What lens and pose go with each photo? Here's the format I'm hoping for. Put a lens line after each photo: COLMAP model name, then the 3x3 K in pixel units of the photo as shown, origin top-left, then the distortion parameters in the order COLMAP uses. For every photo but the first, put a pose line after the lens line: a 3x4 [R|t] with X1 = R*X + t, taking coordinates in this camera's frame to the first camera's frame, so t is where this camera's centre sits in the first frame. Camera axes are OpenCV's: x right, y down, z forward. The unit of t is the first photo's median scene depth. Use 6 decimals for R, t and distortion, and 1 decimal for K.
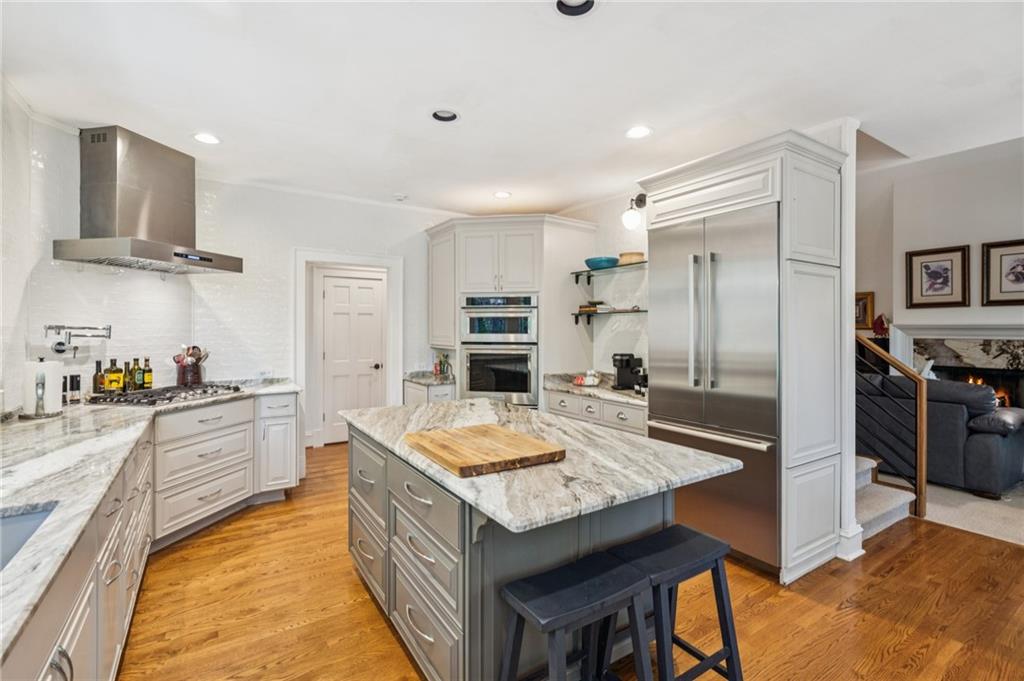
lens RADIAL K [[467.6, 0, 512.8], [0, 467.6, 328.6], [0, 0, 1]] dist [-0.001589, -0.000199]
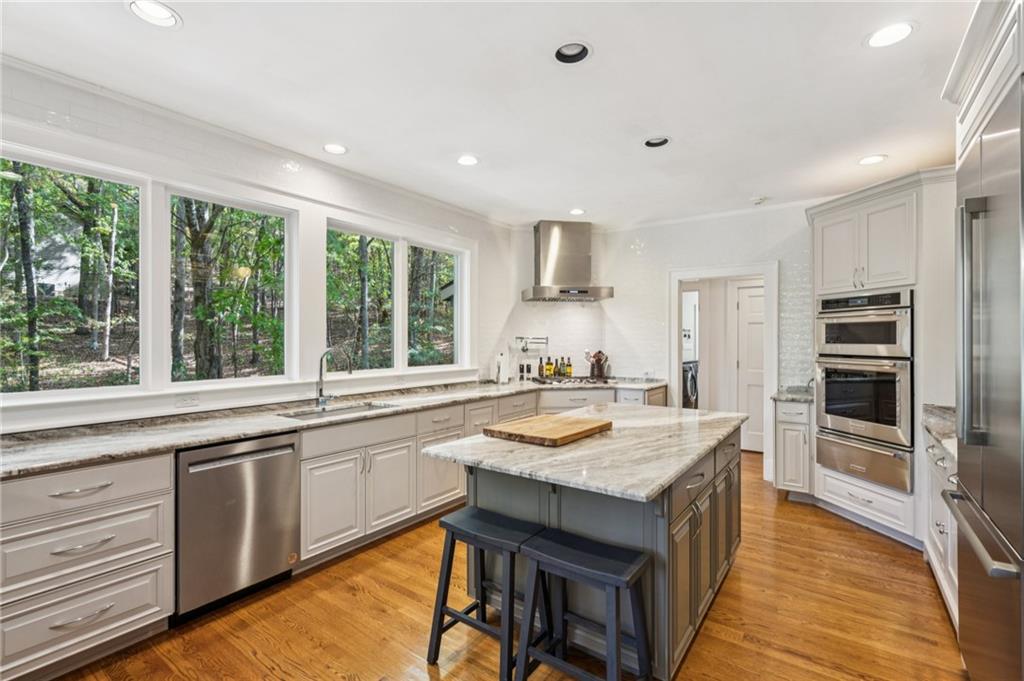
lens RADIAL K [[466.1, 0, 508.1], [0, 466.1, 338.1], [0, 0, 1]] dist [-0.000498, -0.000006]
pose [[0.357415, -0.003973, -0.933937, 0.604446], [0.002374, 0.999992, -0.003346, 0.002664], [0.933943, -0.001022, 0.357422, 0.236924]]
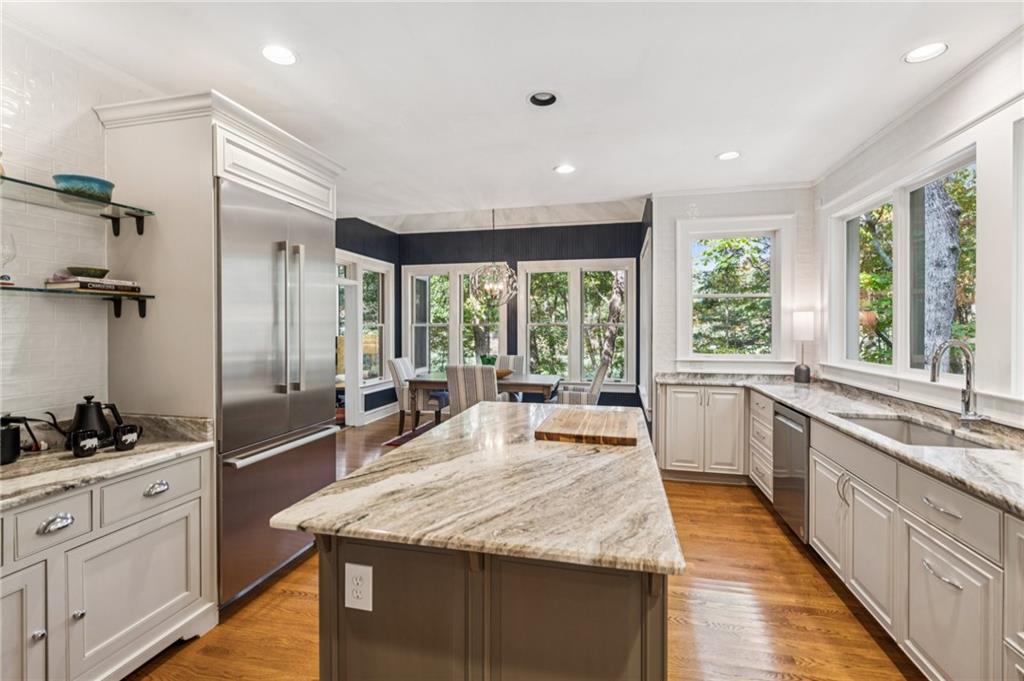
lens RADIAL K [[466.1, 0, 508.1], [0, 466.1, 338.1], [0, 0, 1]] dist [-0.000498, -0.000006]
pose [[-0.687211, -0.015430, 0.726294, -0.436988], [0.001193, 0.999749, 0.022369, 0.001678], [-0.726456, 0.016238, -0.687021, 1.084745]]
